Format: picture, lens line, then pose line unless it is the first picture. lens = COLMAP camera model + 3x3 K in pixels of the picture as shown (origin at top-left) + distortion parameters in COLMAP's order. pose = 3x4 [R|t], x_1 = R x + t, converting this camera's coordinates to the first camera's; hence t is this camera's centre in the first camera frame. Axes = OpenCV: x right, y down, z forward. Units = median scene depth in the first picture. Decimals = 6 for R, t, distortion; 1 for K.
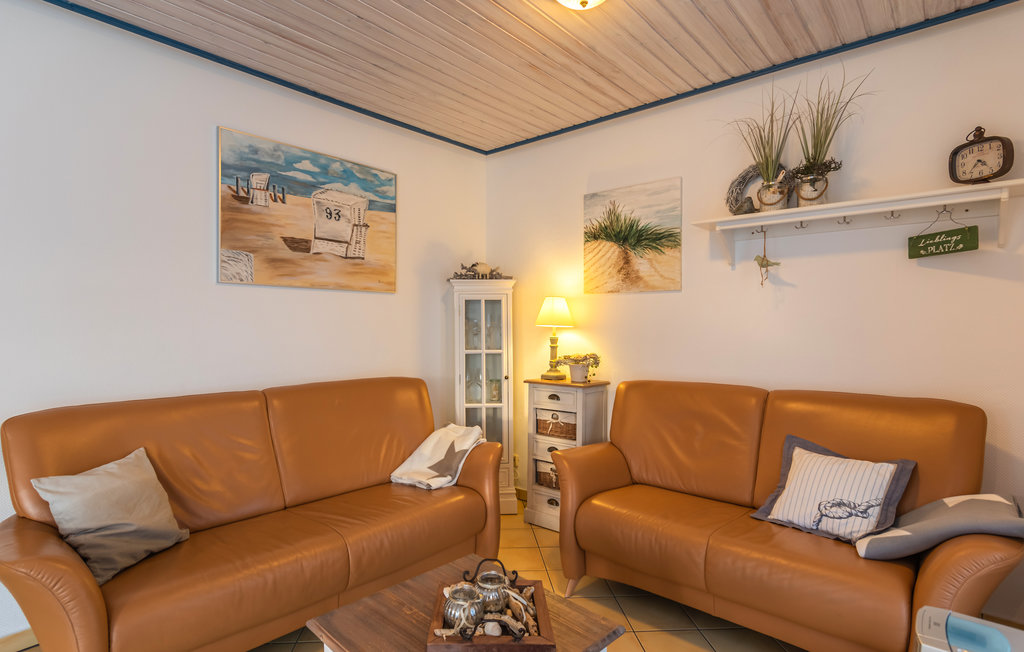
lens RADIAL K [[530.0, 0, 512.8], [0, 530.0, 359.1], [0, 0, 1]] dist [0.001652, 0.000685]
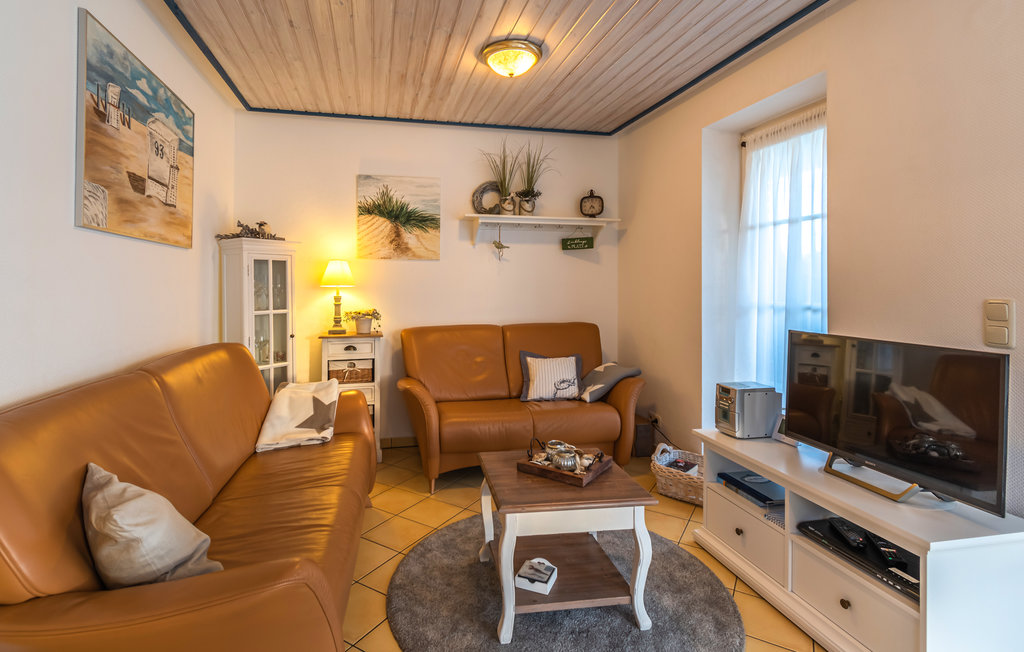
lens RADIAL K [[485.4, 0, 503.7], [0, 485.4, 320.0], [0, 0, 1]] dist [0.001892, 0.000266]
pose [[0.575613, -0.060478, 0.815482, -0.641067], [0.055068, 0.997864, 0.035134, -0.008698], [-0.815866, 0.024684, 0.577715, 0.135394]]
